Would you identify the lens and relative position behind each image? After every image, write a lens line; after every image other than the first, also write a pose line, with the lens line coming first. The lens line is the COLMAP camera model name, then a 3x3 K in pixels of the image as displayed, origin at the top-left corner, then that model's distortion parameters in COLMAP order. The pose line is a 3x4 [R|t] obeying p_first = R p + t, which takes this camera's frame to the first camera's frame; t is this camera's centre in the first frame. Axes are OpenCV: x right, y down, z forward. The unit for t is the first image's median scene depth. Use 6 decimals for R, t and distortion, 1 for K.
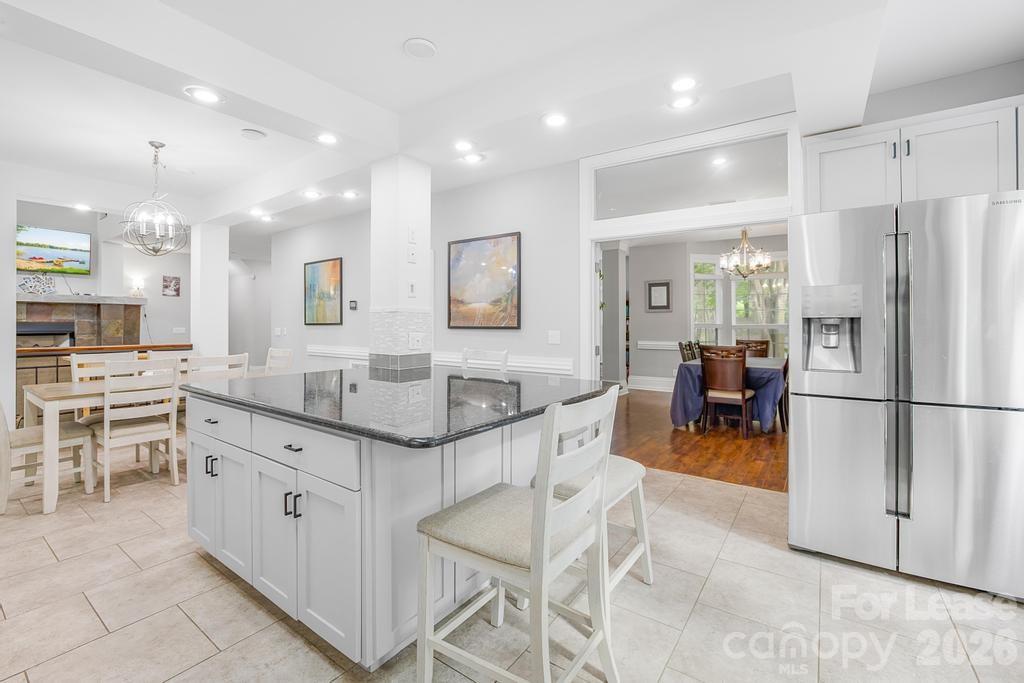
lens RADIAL K [[434.8, 0, 511.3], [0, 434.8, 321.4], [0, 0, 1]] dist [-0.000227, 0.000036]
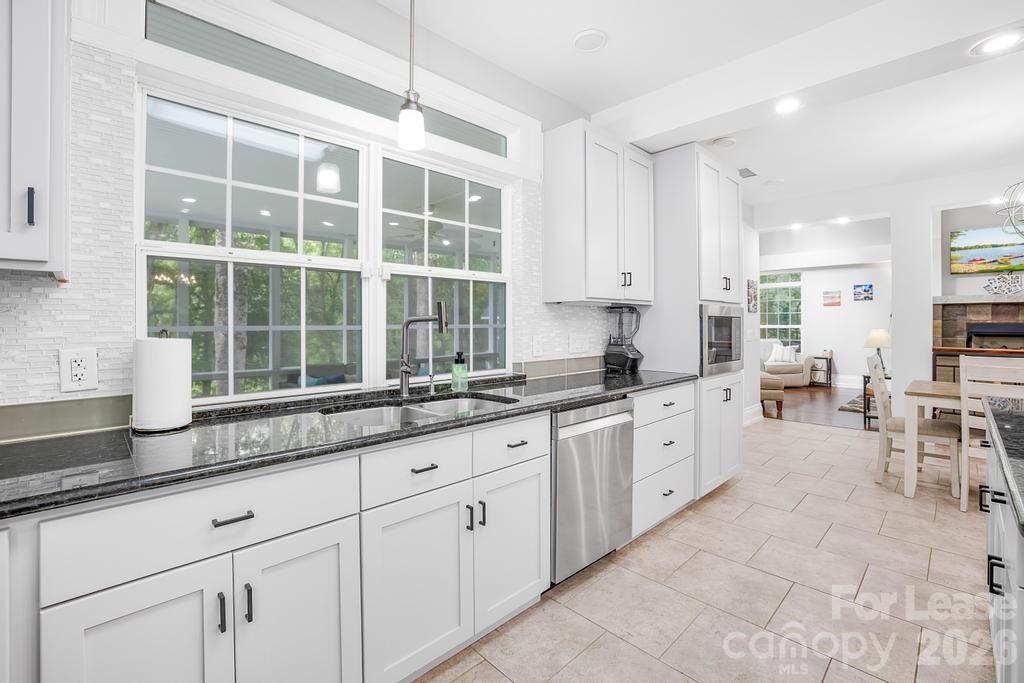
lens RADIAL K [[453.0, 0, 508.3], [0, 453.0, 322.4], [0, 0, 1]] dist [-0.022997, 0.000152]
pose [[-0.176837, -0.002409, -0.984237, 0.163103], [0.003094, 0.999991, -0.003004, 0.000189], [0.984235, -0.003576, -0.176828, 0.154324]]
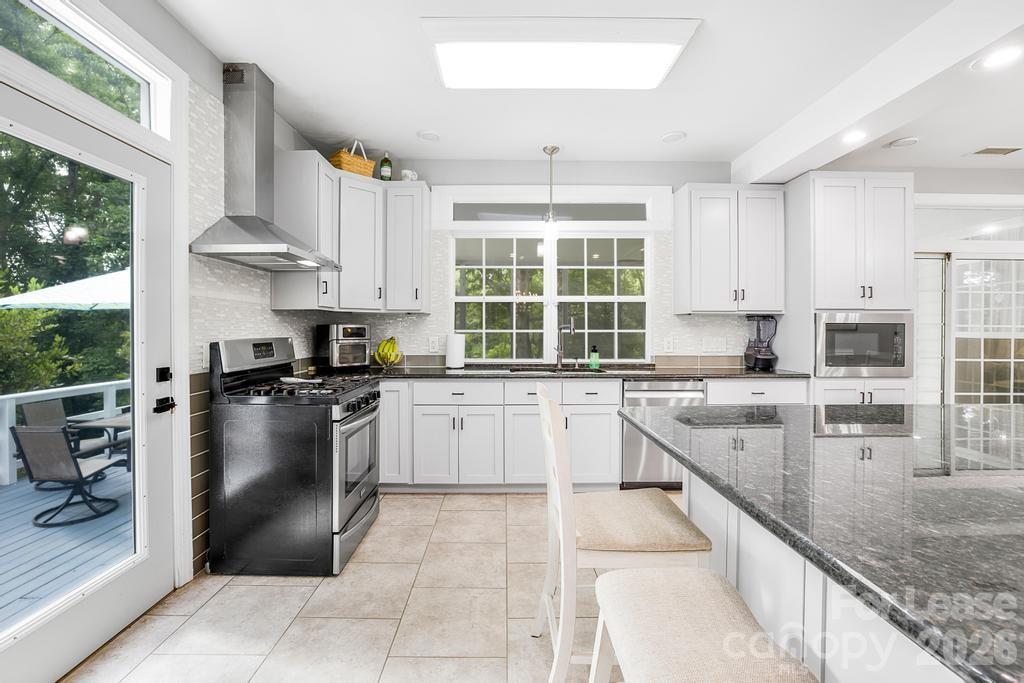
lens RADIAL K [[442.8, 0, 512.0], [0, 442.8, 341.5], [0, 0, 1]] dist [-0.000095, 0.000017]
pose [[-0.803830, 0.009928, -0.594777, 0.349339], [-0.000751, 0.999843, 0.017704, 0.010598], [0.594859, 0.014677, -0.803696, 0.724179]]
